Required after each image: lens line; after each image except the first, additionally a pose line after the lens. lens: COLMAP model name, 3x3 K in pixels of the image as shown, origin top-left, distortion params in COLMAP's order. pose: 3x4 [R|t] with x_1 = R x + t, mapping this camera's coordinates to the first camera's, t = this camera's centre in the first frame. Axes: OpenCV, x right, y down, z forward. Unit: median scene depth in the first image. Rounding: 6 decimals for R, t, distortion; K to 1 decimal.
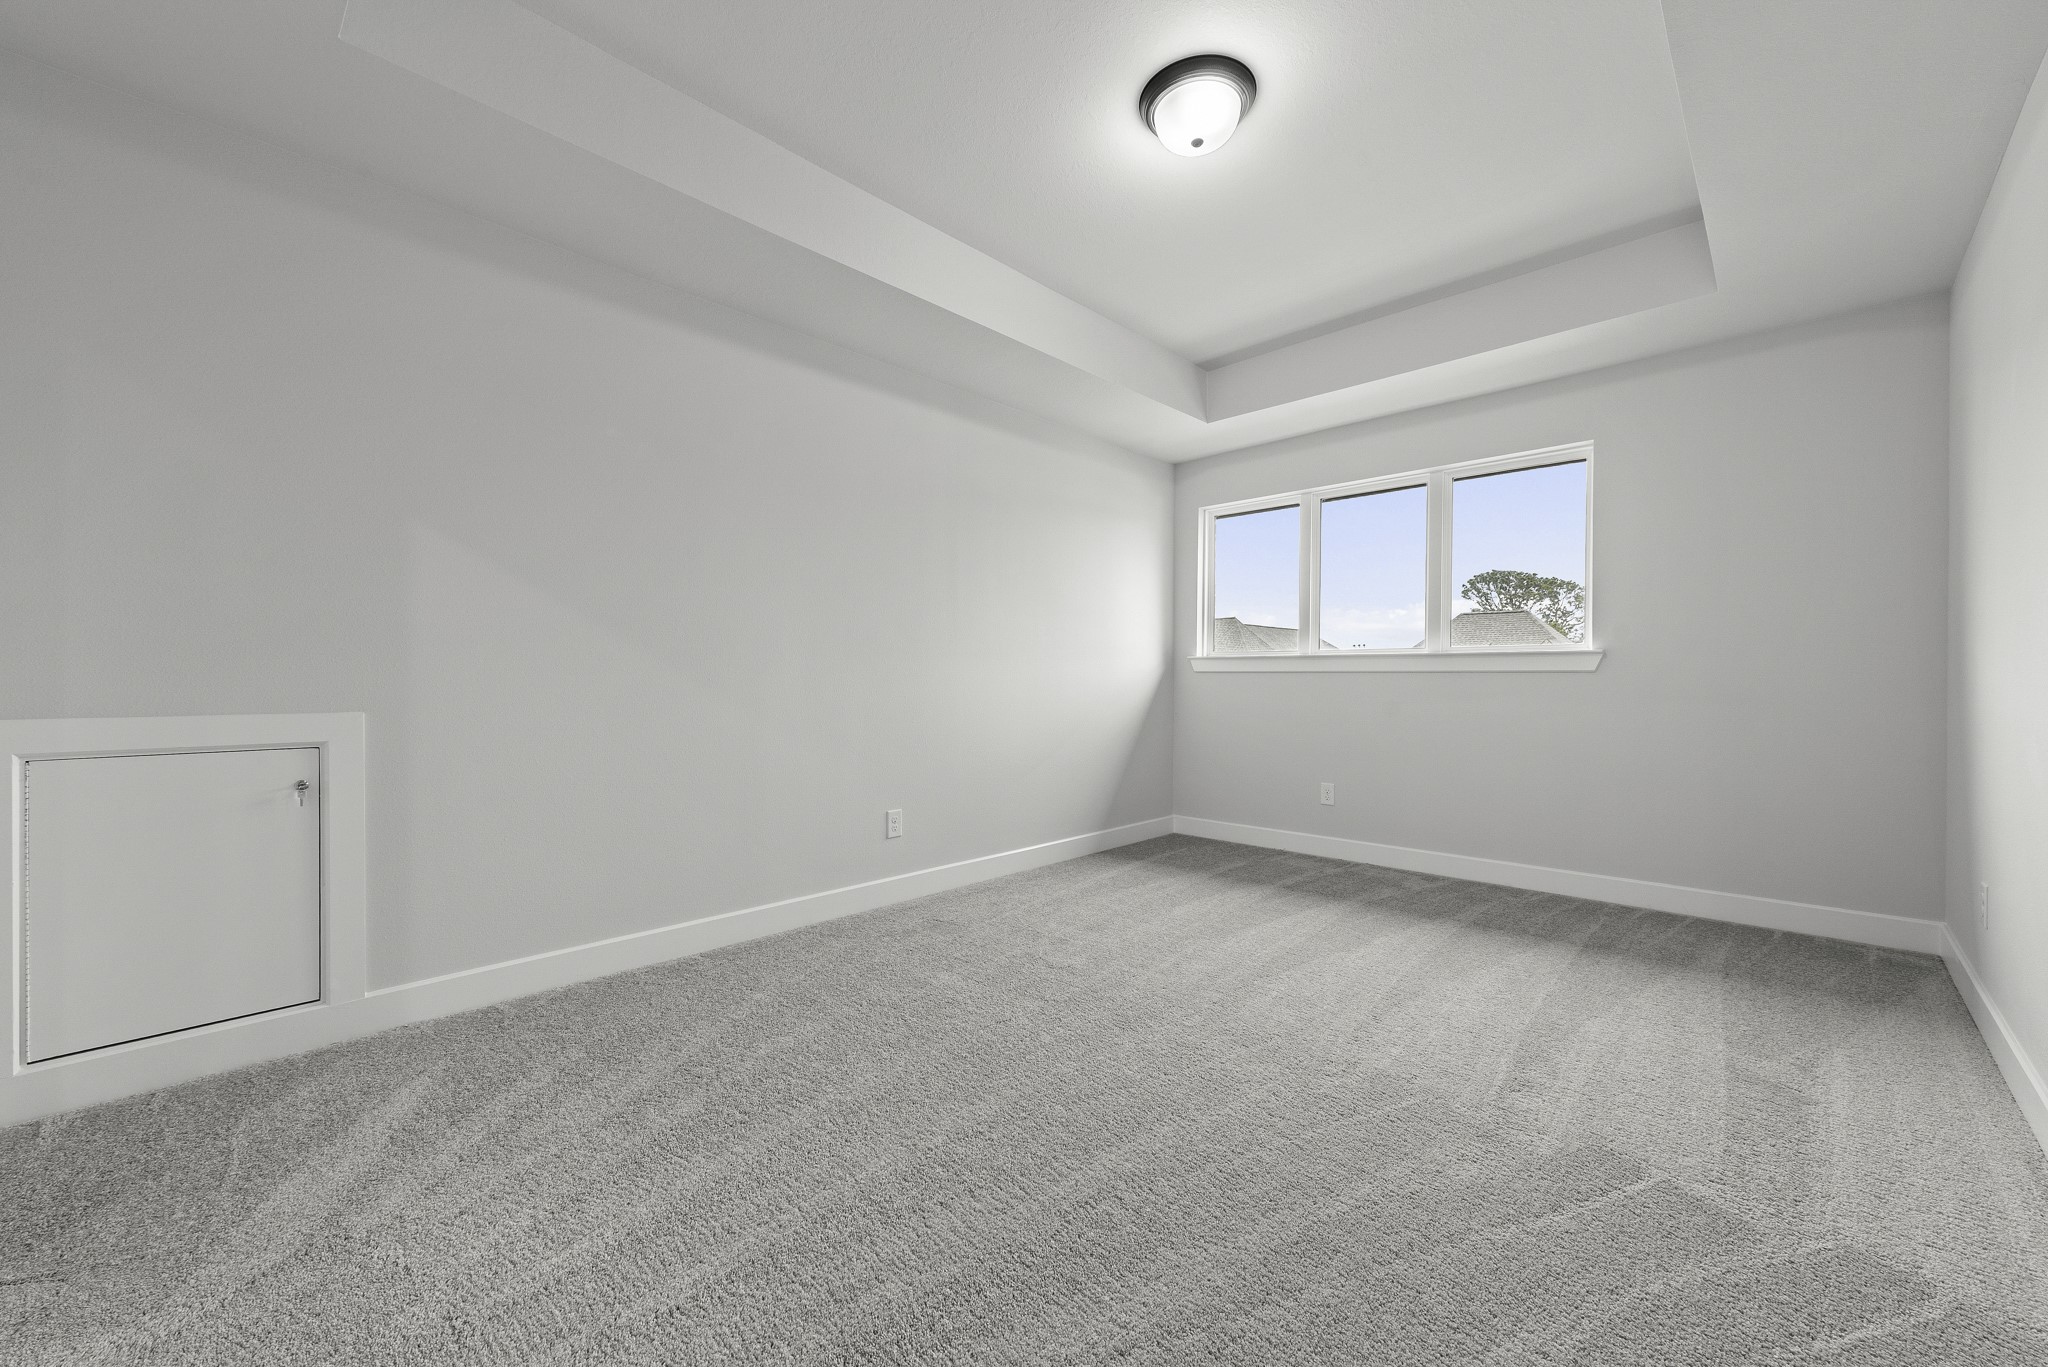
lens RADIAL K [[793.5, 0, 1015.8], [0, 793.5, 685.4], [0, 0, 1]] dist [0.002890, 0.000055]
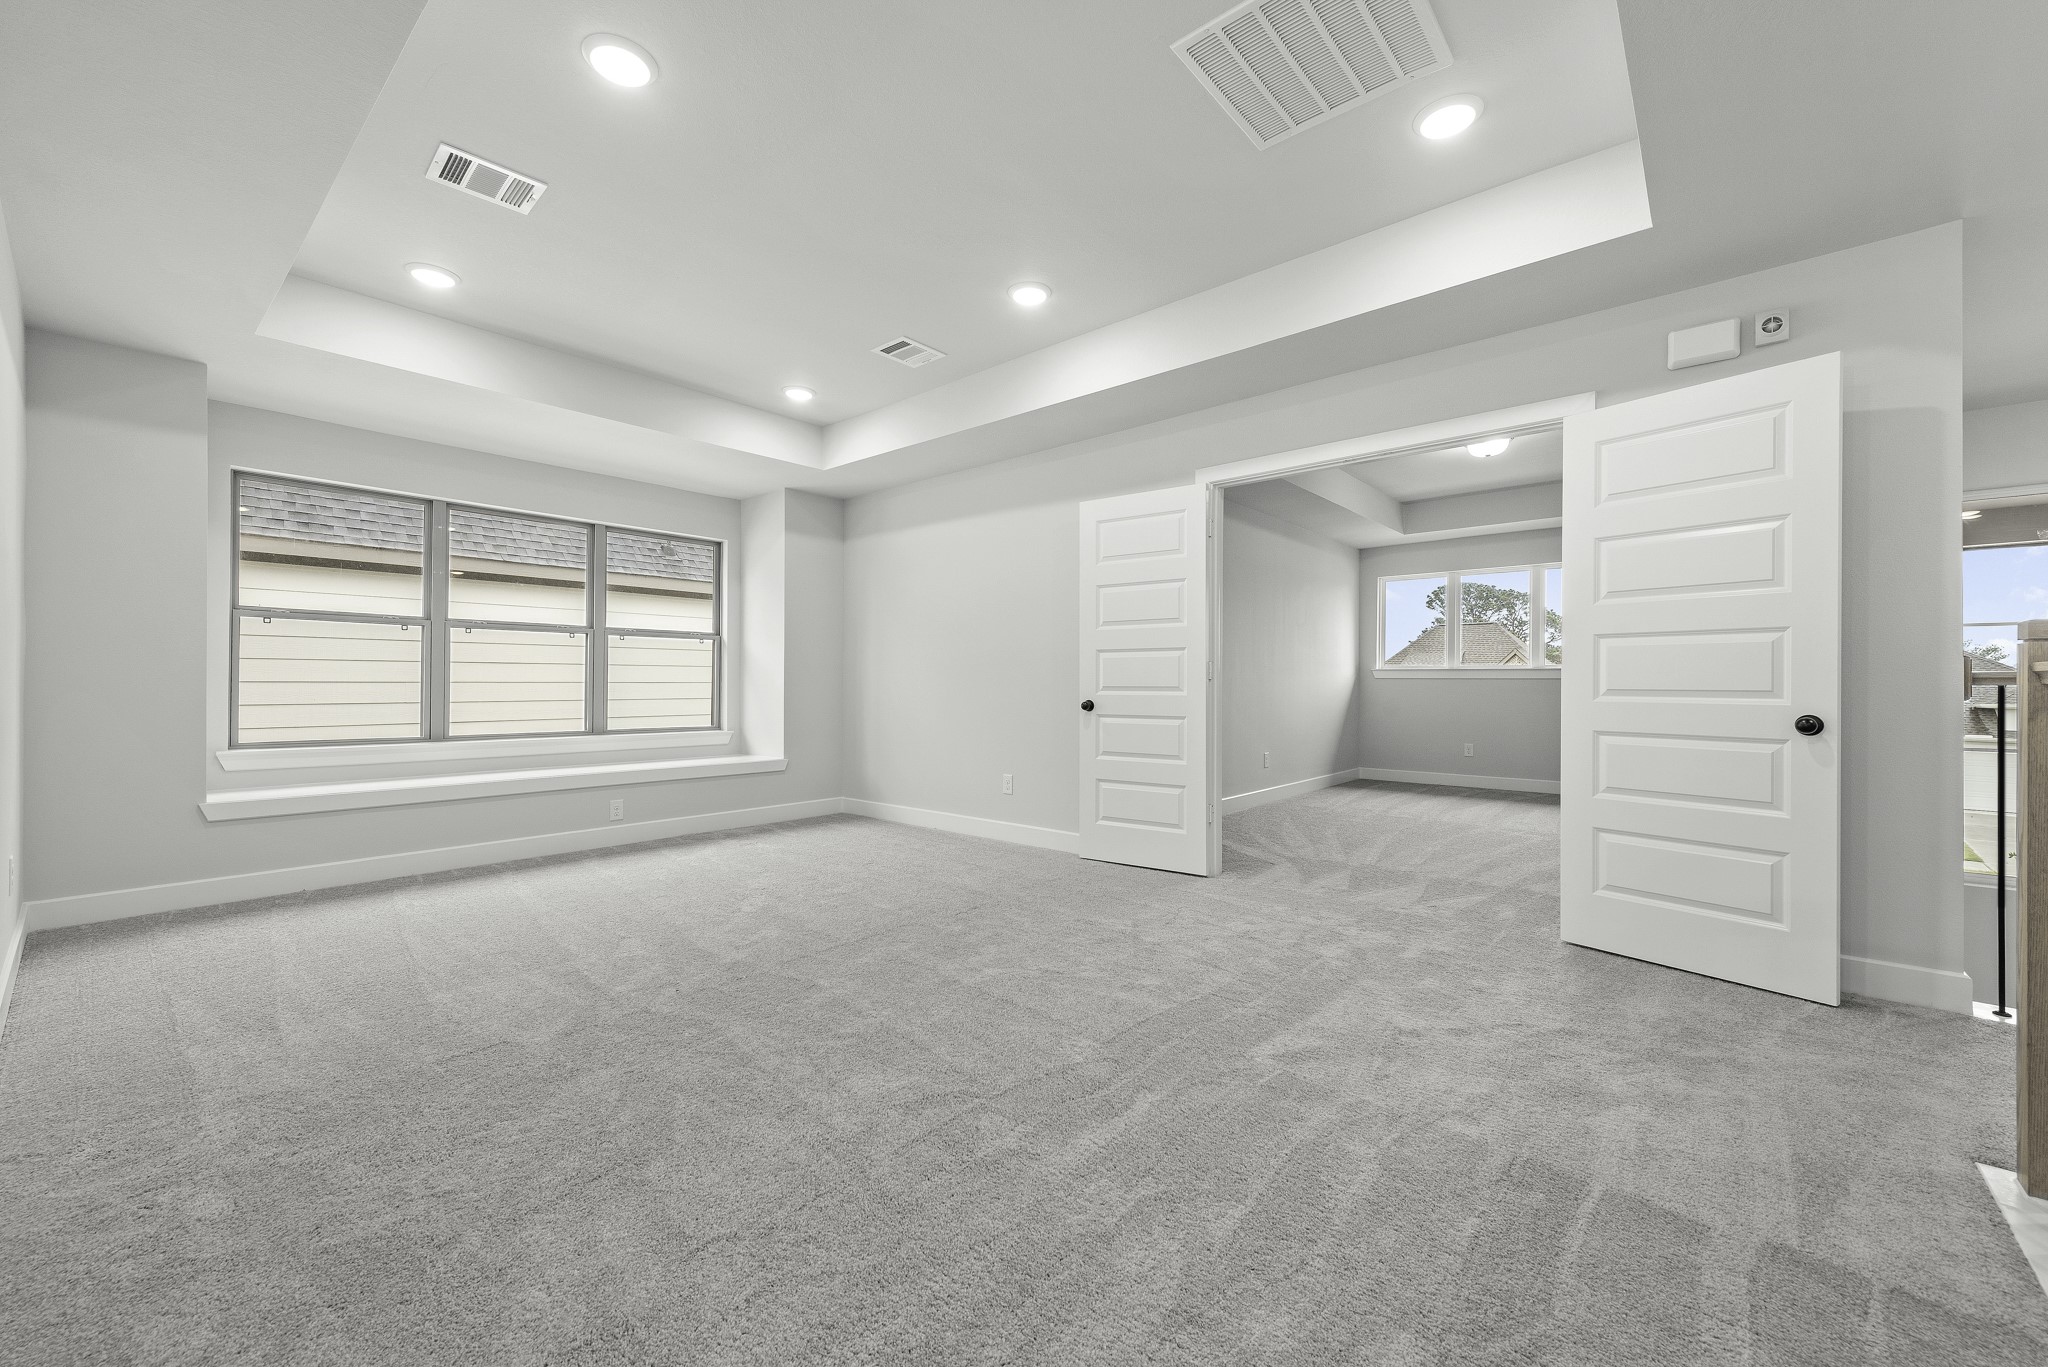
lens RADIAL K [[793.5, 0, 1032.8], [0, 793.5, 680.1], [0, 0, 1]] dist [0.002890, 0.000055]
pose [[0.998348, -0.000104, 0.057455, -0.564439], [0.000932, 0.999896, -0.014381, 0.009027], [-0.057447, 0.014410, 0.998245, -0.576863]]
